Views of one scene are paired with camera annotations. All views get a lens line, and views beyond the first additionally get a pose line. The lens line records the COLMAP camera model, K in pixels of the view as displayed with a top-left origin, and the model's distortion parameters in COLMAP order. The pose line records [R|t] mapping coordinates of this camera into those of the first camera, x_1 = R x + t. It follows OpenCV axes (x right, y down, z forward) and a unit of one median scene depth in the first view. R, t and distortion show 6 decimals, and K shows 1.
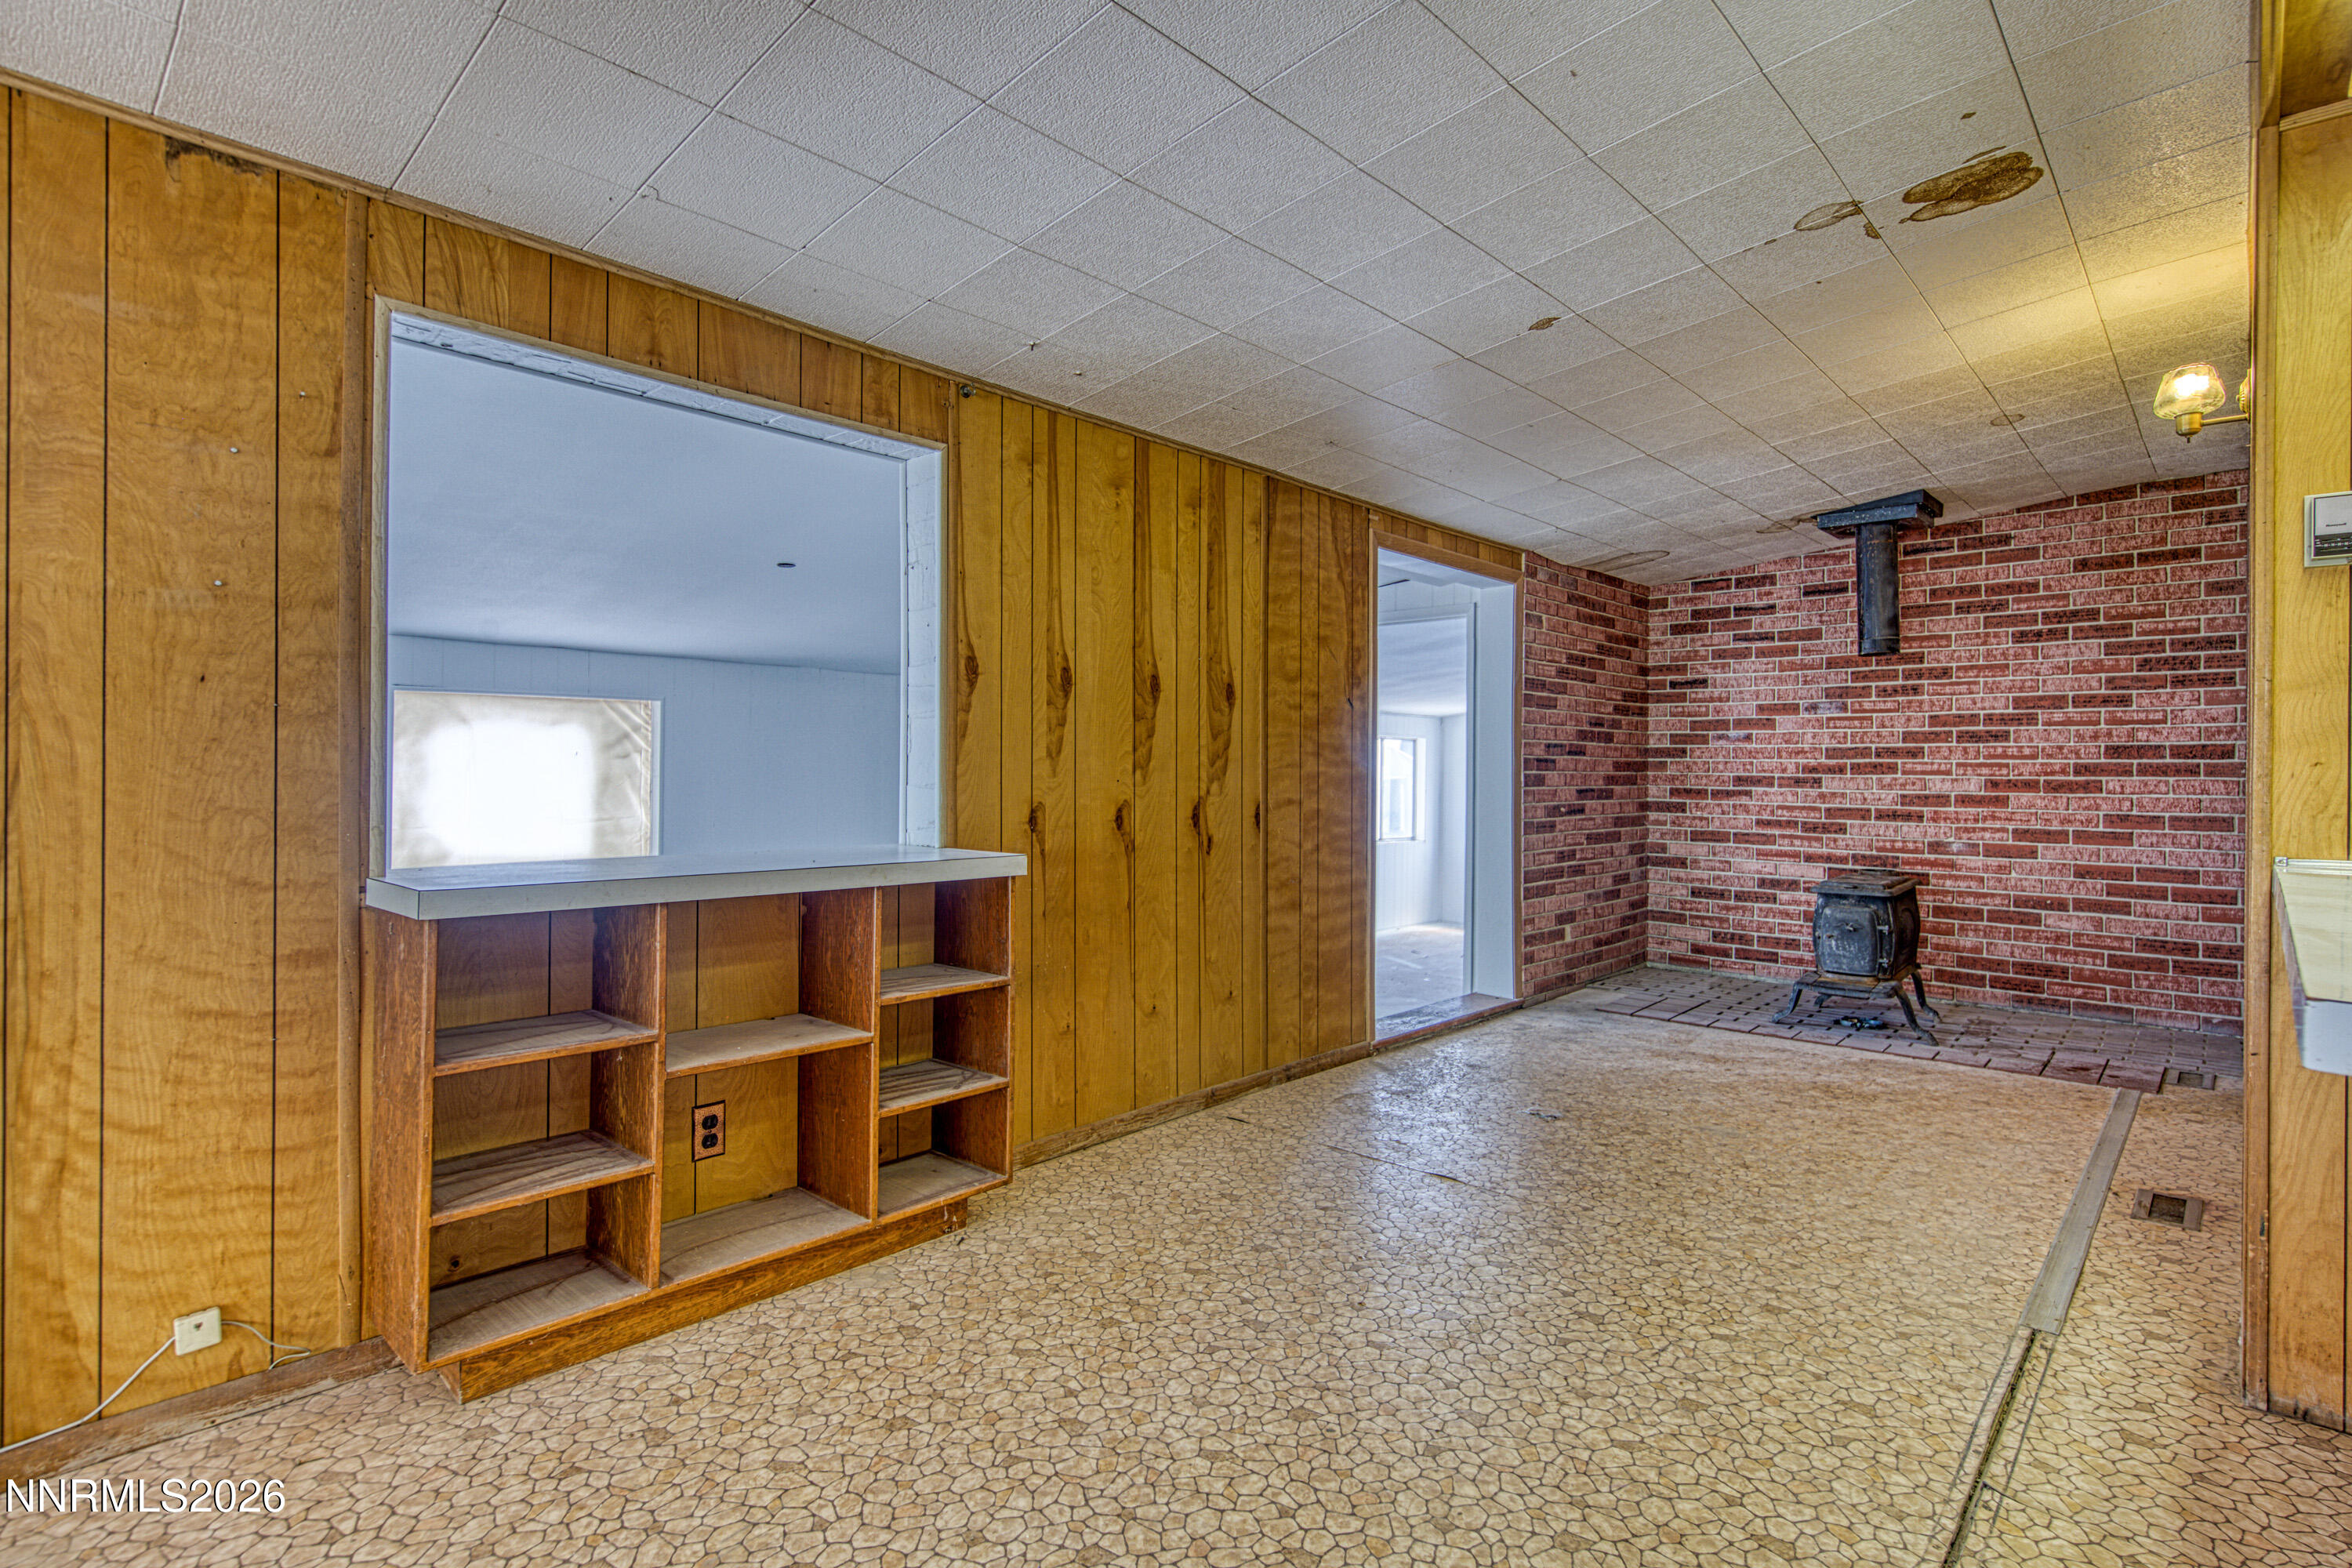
lens RADIAL K [[1140.2, 0, 1188.0], [0, 1140.2, 766.4], [0, 0, 1]] dist [0.016063, -0.007740]
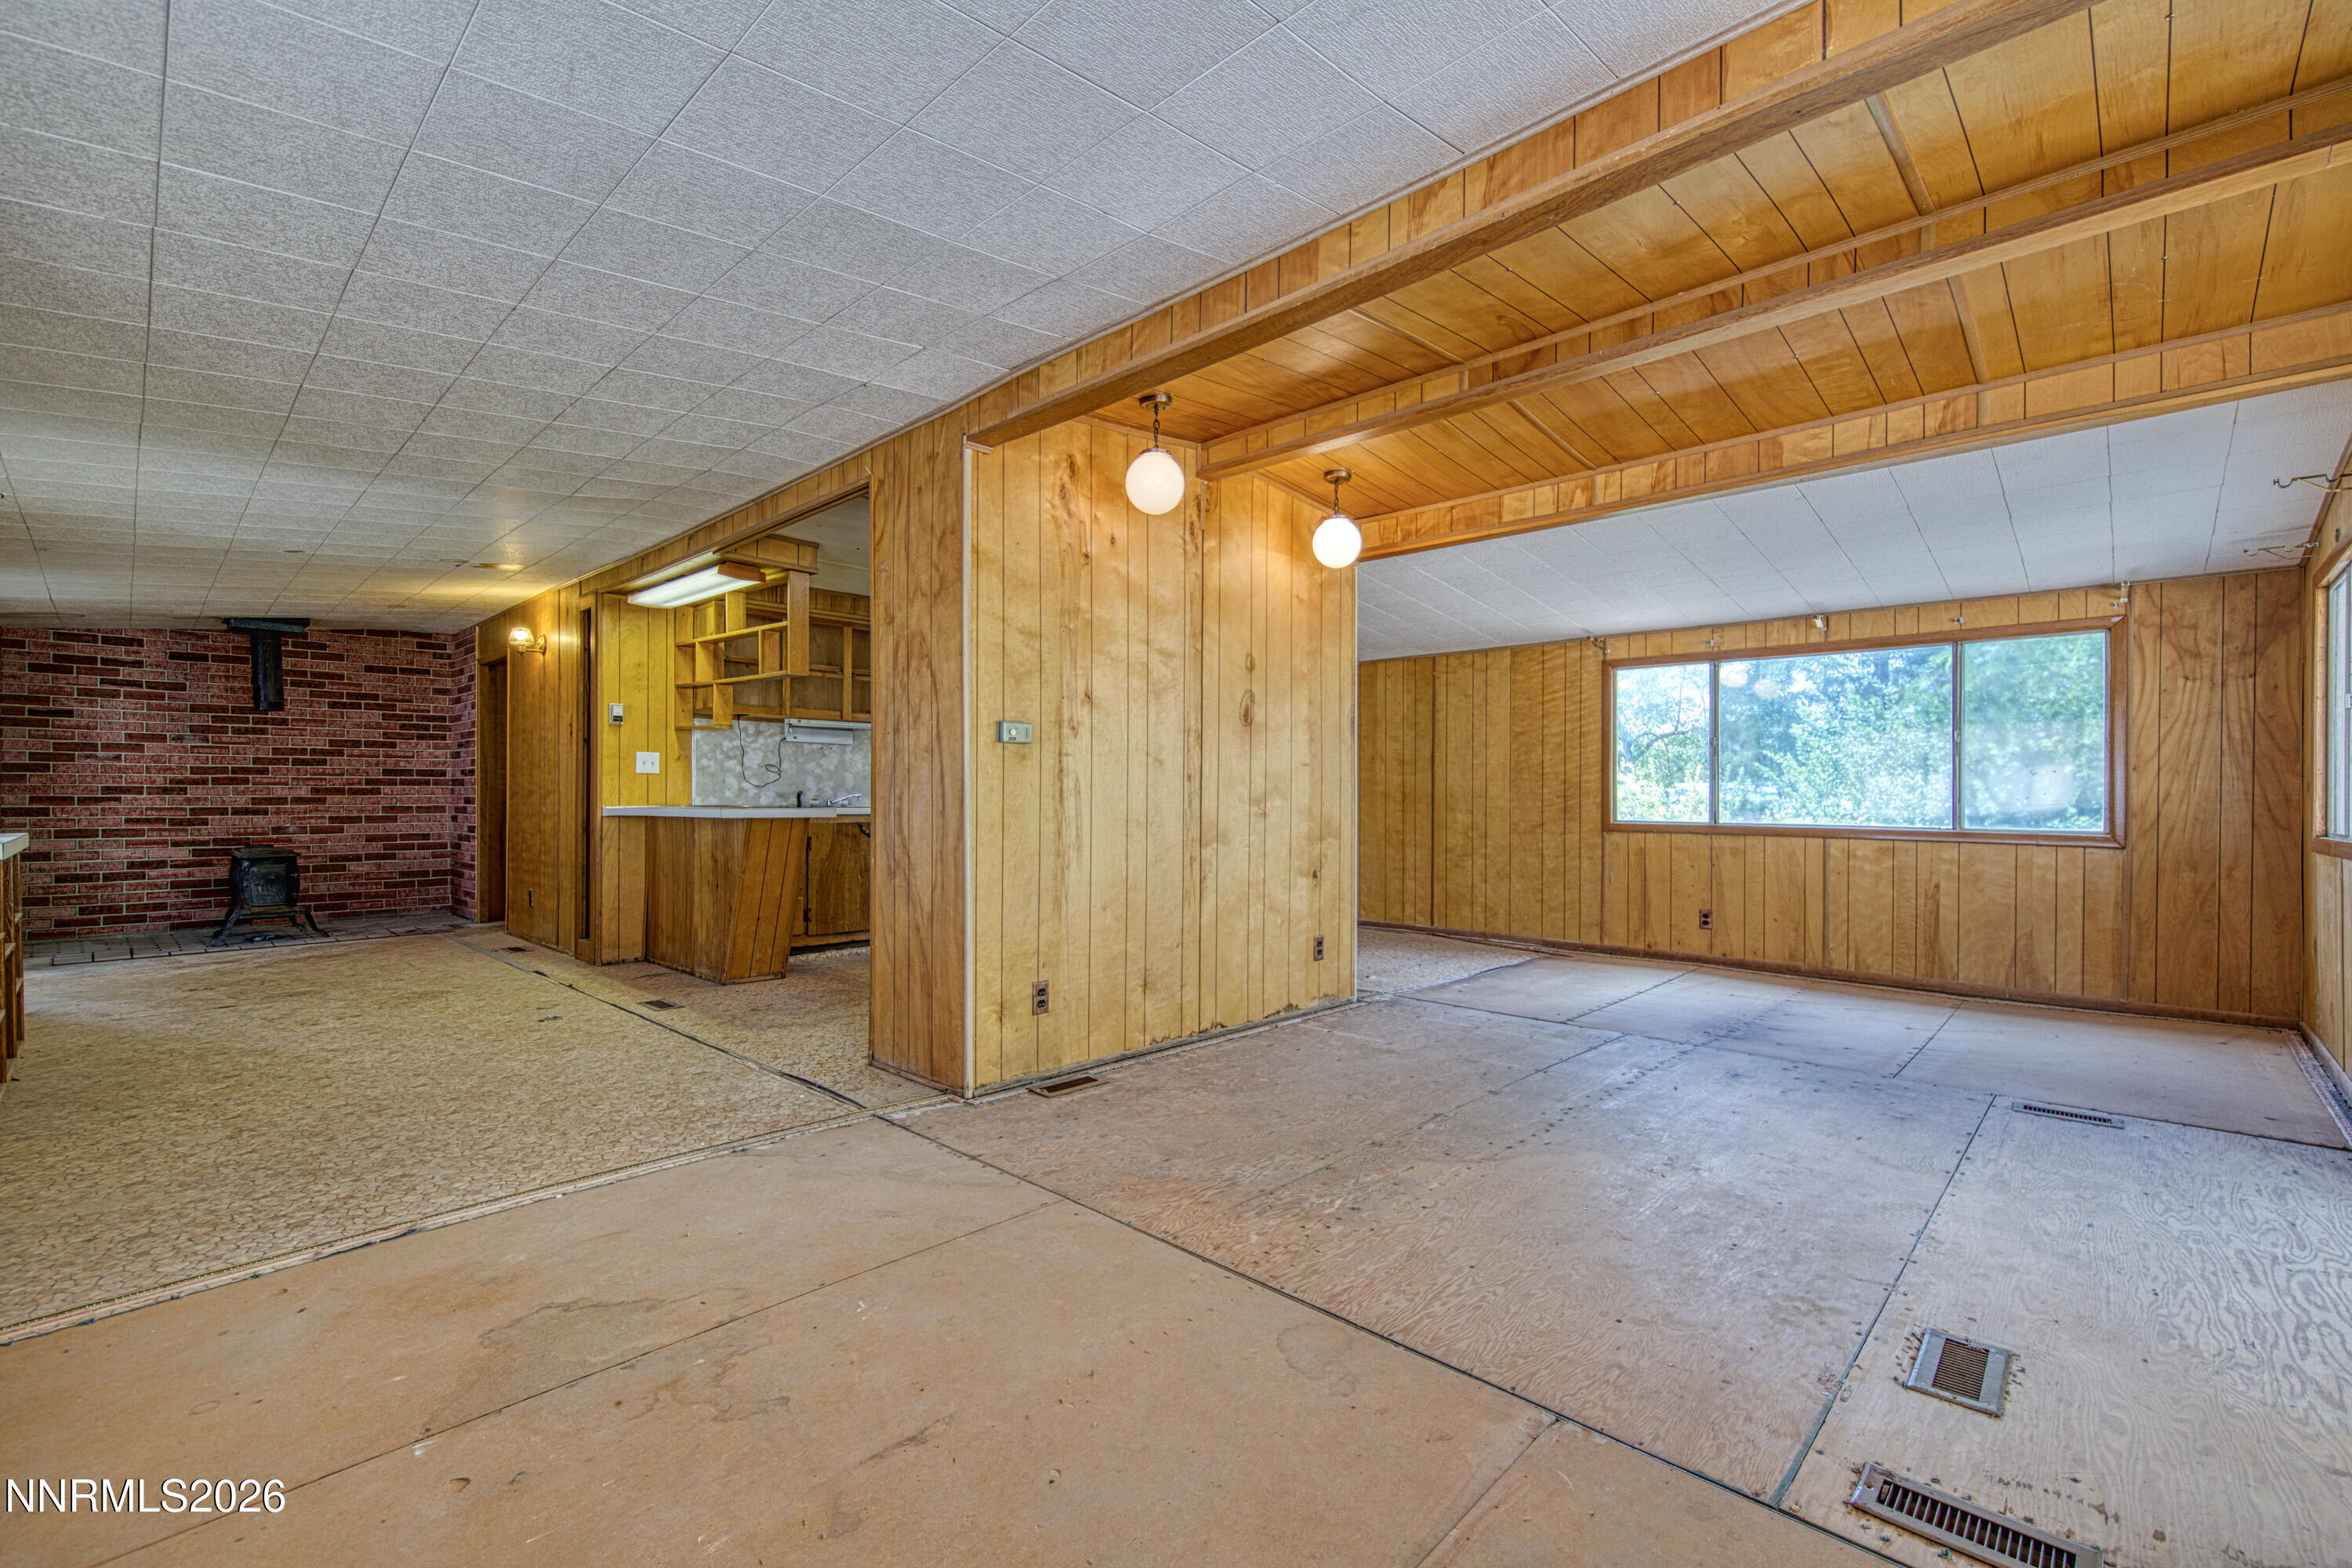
lens RADIAL K [[997.3, 0, 1212.4], [0, 997.3, 785.3], [0, 0, 1]] dist [0.001811, -0.000578]
pose [[-0.006043, 0.000242, 0.999982, -1.012880], [-0.002154, 0.999998, -0.000255, 0.006929], [-0.999979, -0.002156, -0.006043, -0.402293]]
